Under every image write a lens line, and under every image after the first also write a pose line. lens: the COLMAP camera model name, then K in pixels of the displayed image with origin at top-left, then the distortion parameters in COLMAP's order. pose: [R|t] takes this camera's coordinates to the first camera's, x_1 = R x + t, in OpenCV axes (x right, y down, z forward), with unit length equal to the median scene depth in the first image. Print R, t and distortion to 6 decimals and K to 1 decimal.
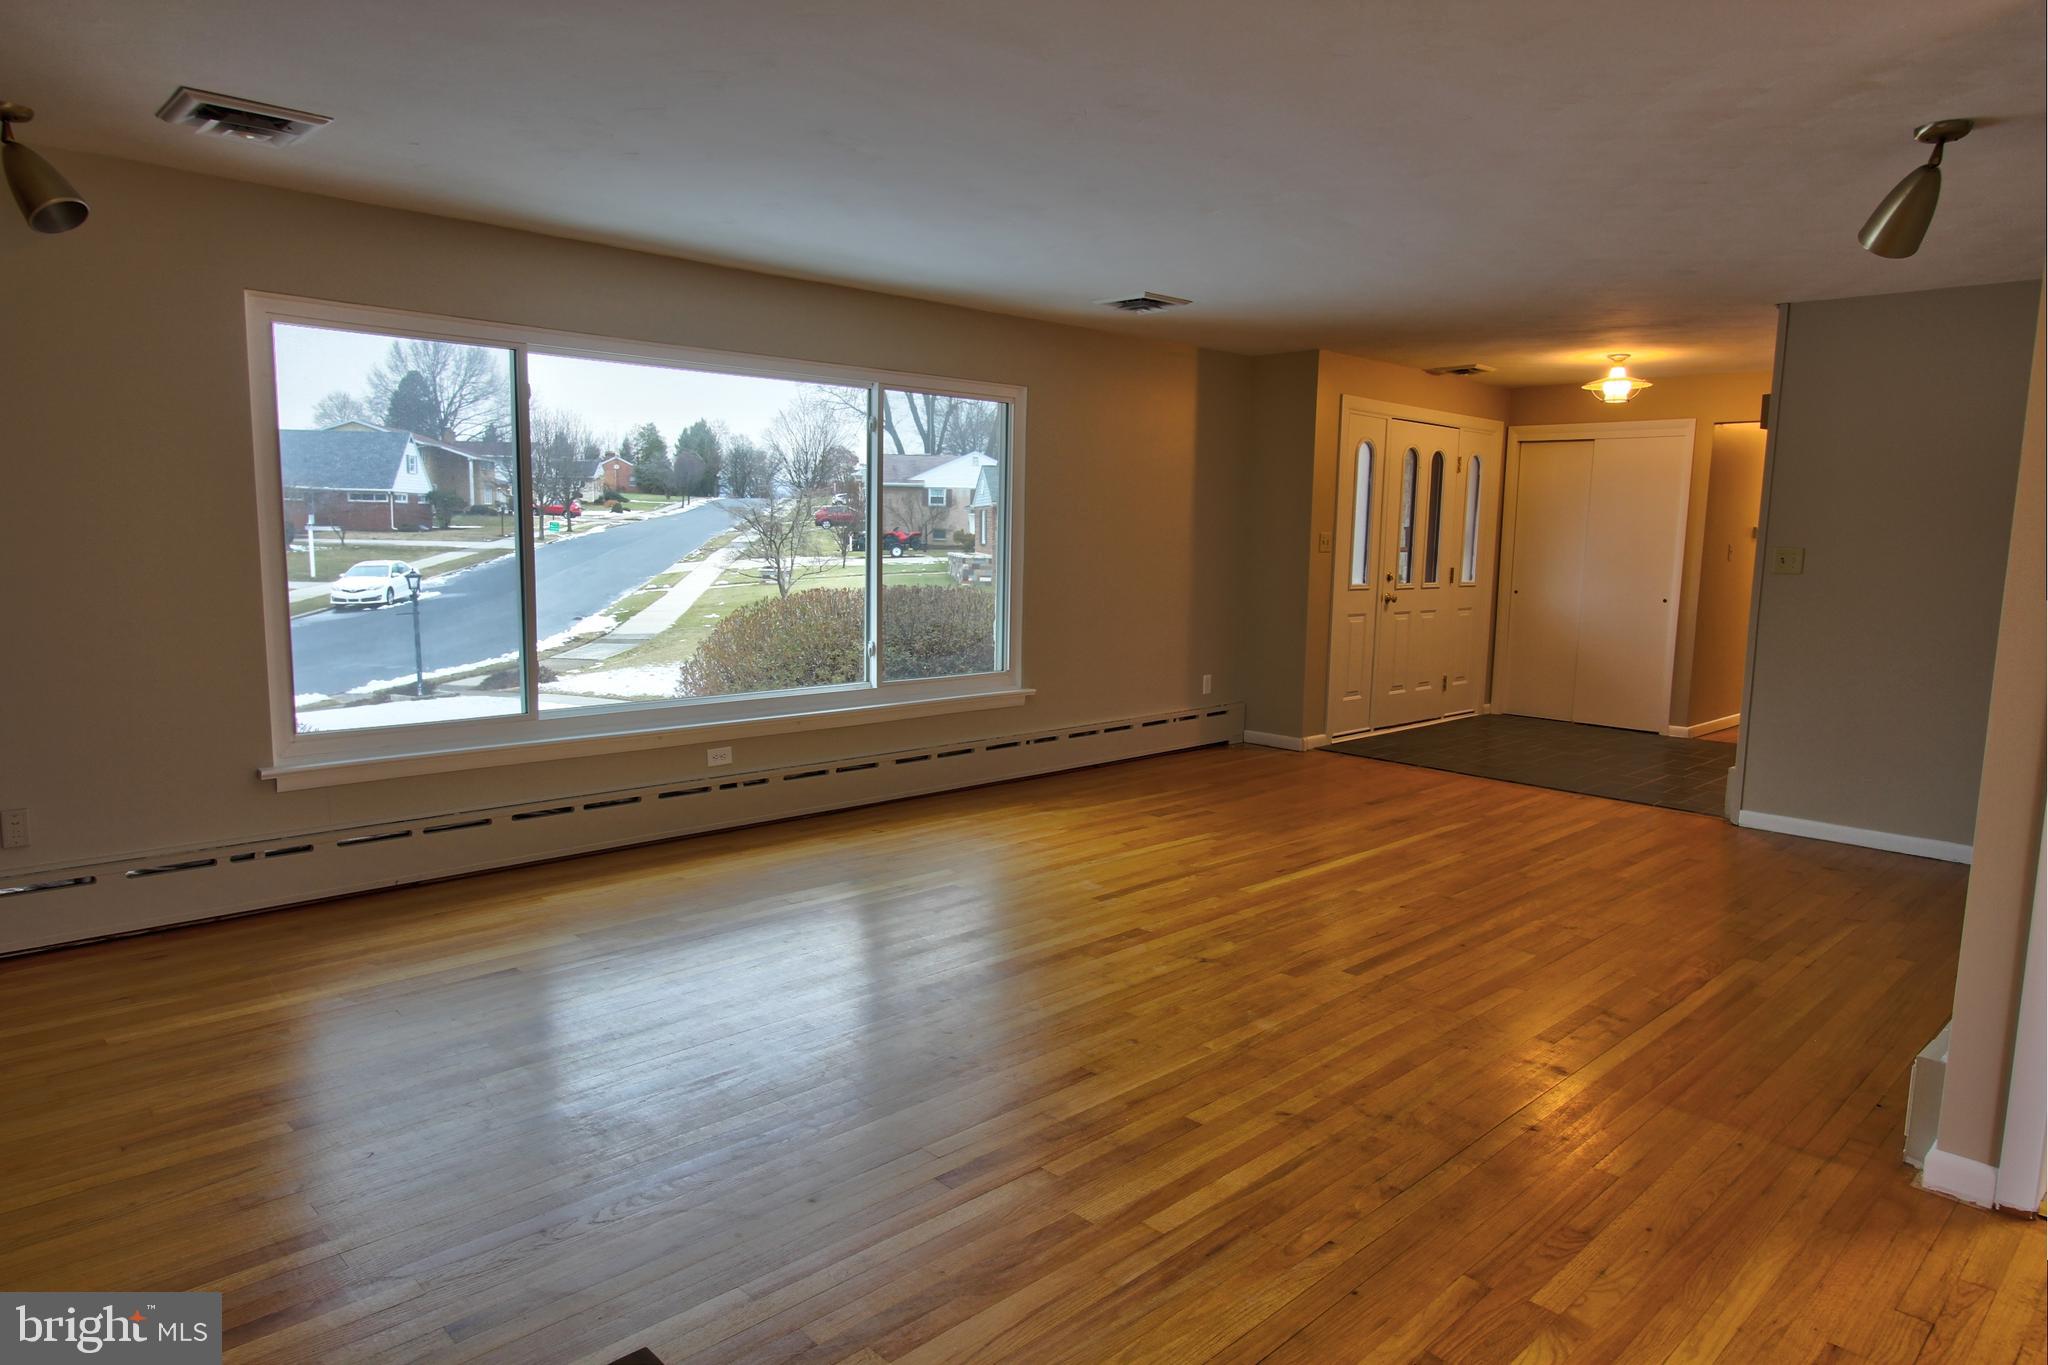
lens RADIAL K [[1266.3, 0, 1025.6], [0, 1266.3, 689.4], [0, 0, 1]] dist [0.005129, 0.000011]
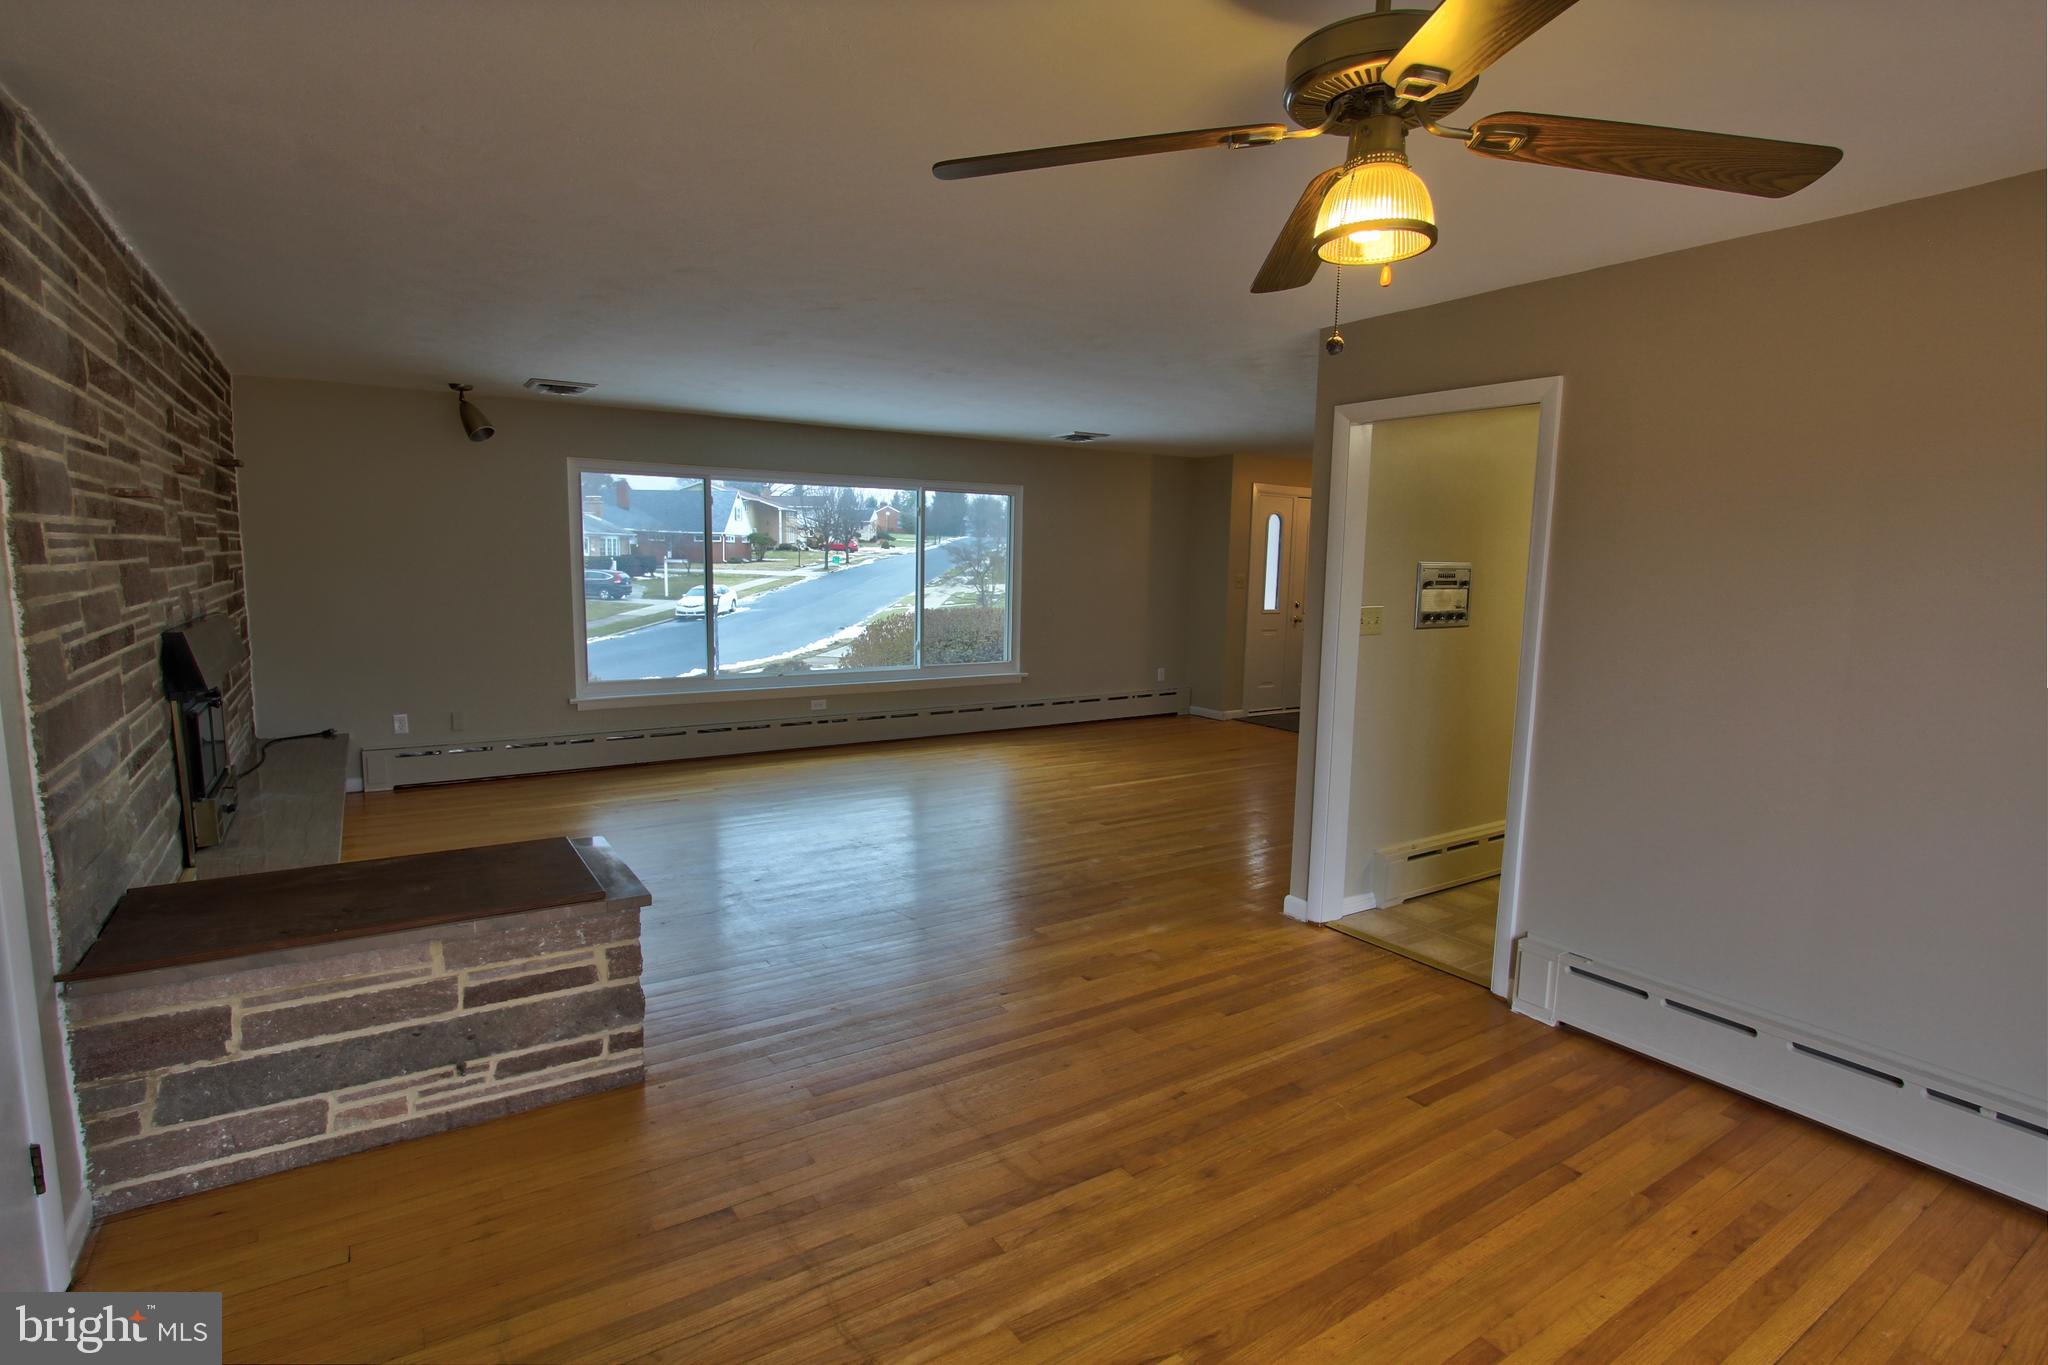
lens RADIAL K [[1033.4, 0, 1023.6], [0, 1033.4, 684.0], [0, 0, 1]] dist [0.005663, 0.000053]
pose [[0.981908, 0.024139, -0.187816, 0.217802], [-0.025322, 0.999672, -0.003899, 0.016585], [0.187660, 0.008584, 0.982197, -0.248609]]
